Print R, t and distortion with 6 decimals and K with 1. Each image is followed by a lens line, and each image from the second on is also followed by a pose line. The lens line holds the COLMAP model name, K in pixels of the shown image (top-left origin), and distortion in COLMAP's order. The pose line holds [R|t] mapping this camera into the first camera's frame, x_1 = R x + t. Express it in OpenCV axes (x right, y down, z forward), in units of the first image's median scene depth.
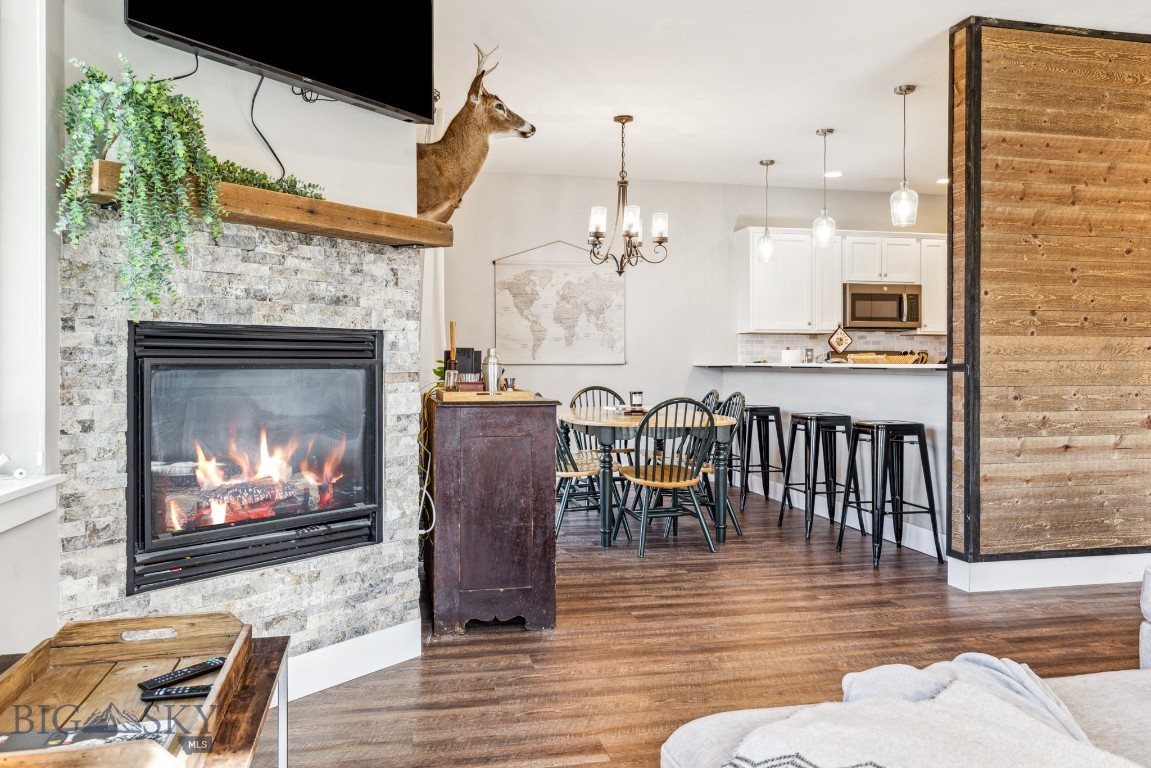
lens RADIAL K [[844.5, 0, 573.8], [0, 844.5, 361.5], [0, 0, 1]] dist [-0.007469, -0.003942]
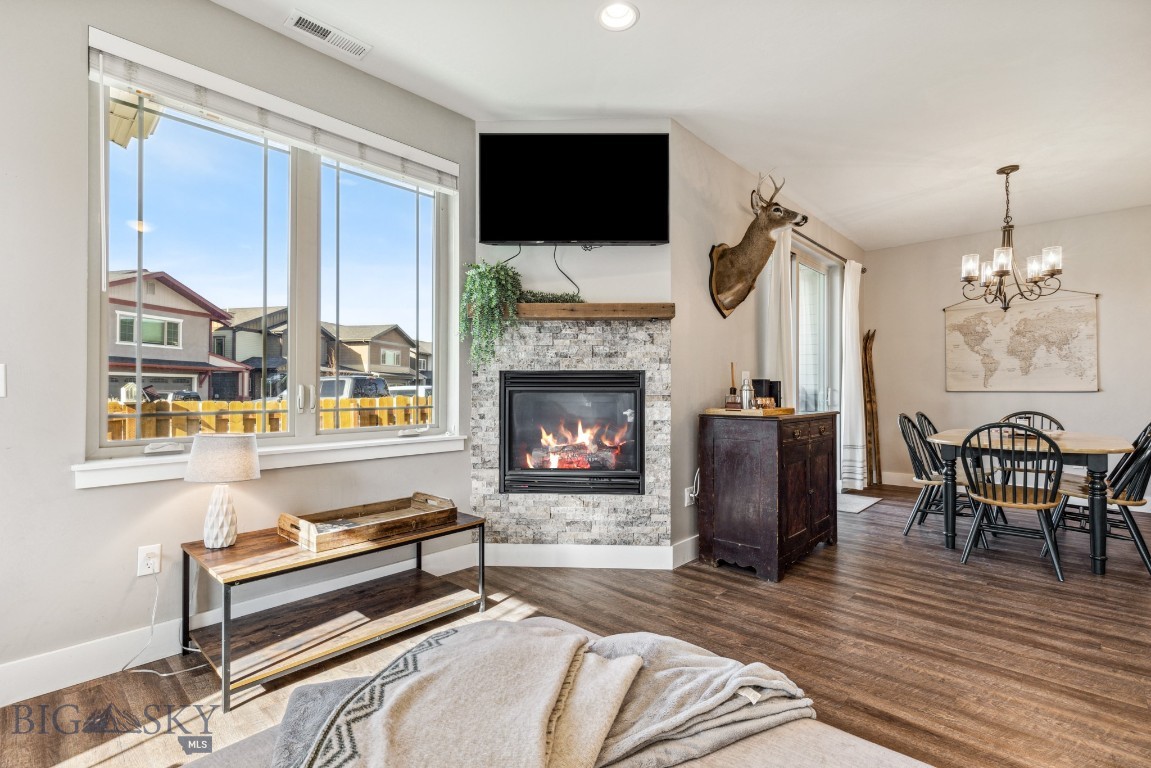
lens RADIAL K [[519.3, 0, 575.5], [0, 519.3, 384.0], [0, 0, 1]] dist [-0.002088, -0.000406]
pose [[0.574709, -0.011437, -0.818278, 0.554532], [0.001283, 0.999914, -0.013074, 0.004240], [0.818357, 0.006463, 0.574674, 0.281607]]
